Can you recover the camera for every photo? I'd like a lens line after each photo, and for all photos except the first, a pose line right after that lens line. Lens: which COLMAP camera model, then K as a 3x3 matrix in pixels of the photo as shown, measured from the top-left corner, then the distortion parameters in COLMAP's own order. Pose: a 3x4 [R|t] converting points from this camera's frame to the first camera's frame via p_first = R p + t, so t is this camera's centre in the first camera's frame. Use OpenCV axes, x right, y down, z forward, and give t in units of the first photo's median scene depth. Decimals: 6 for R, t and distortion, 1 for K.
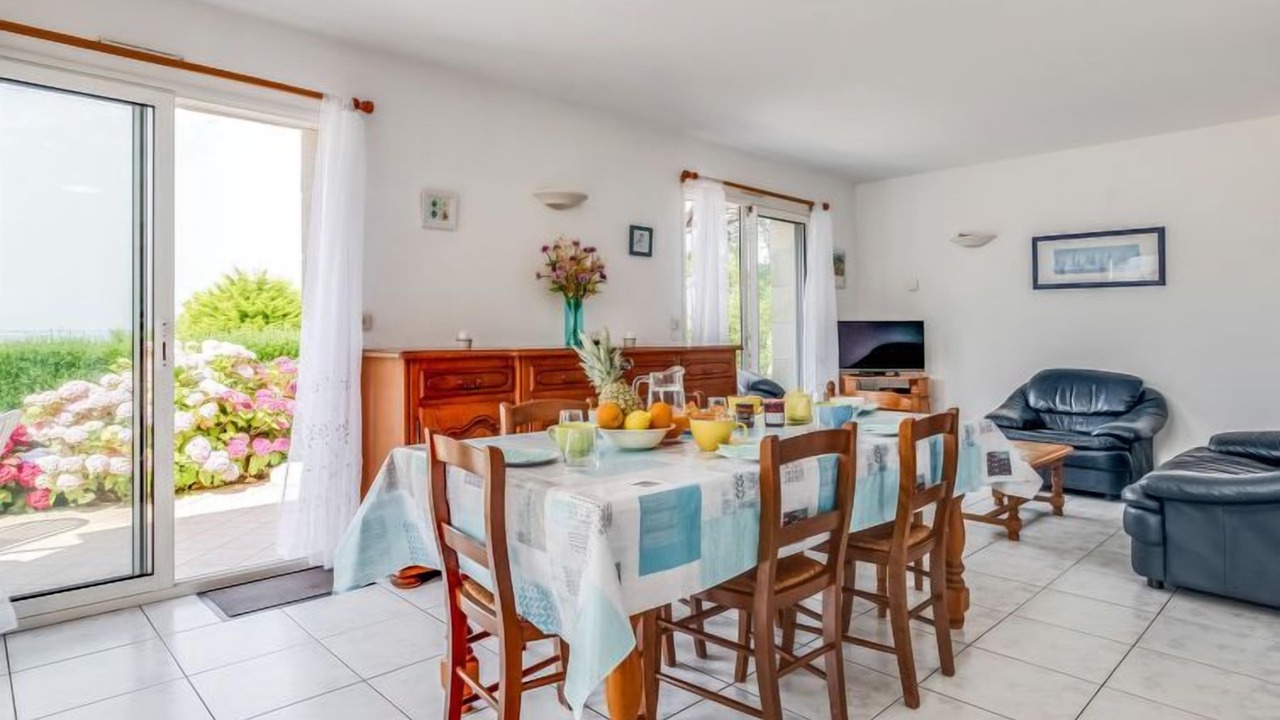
lens RADIAL K [[733.9, 0, 640.0], [0, 733.9, 360.0], [0, 0, 1]] dist [-0.114570, 0.093874]
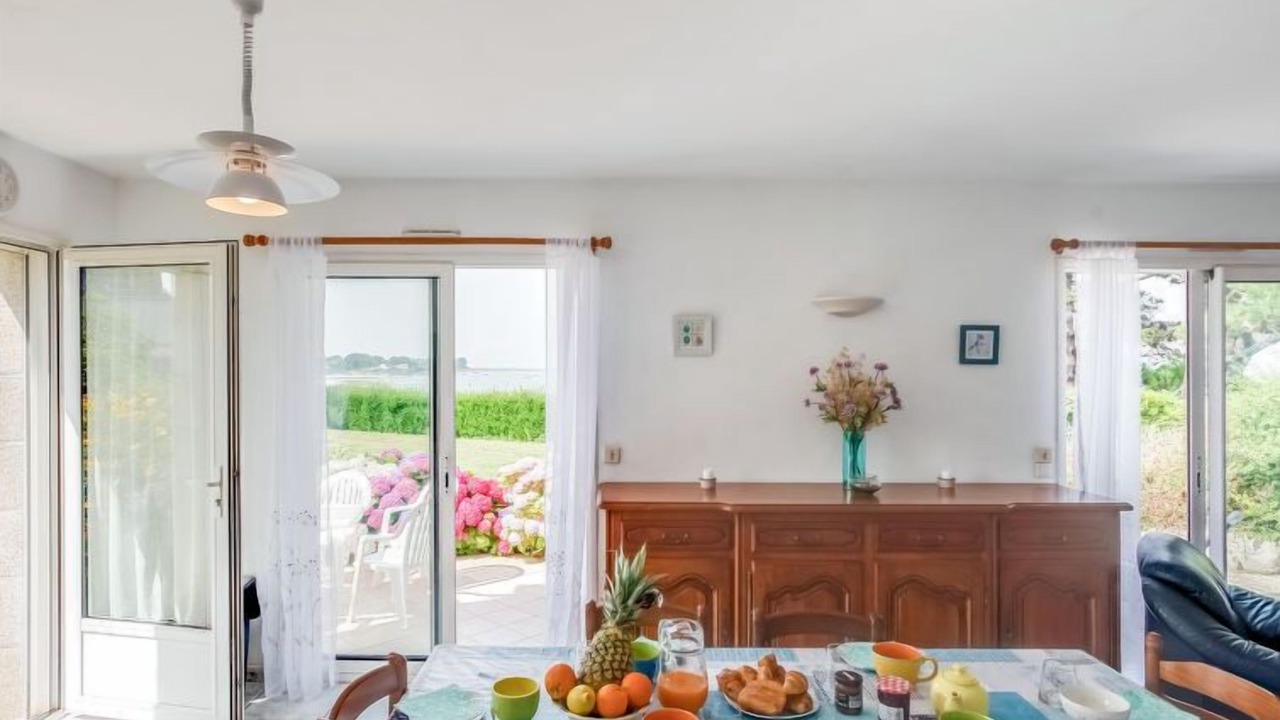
lens RADIAL K [[733.9, 0, 640.0], [0, 733.9, 360.0], [0, 0, 1]] dist [-0.114570, 0.093874]
pose [[0.700464, -0.002912, -0.713682, 0.318250], [-0.018182, 0.999594, -0.021924, -0.139299], [0.713456, 0.028333, 0.700127, 0.265611]]
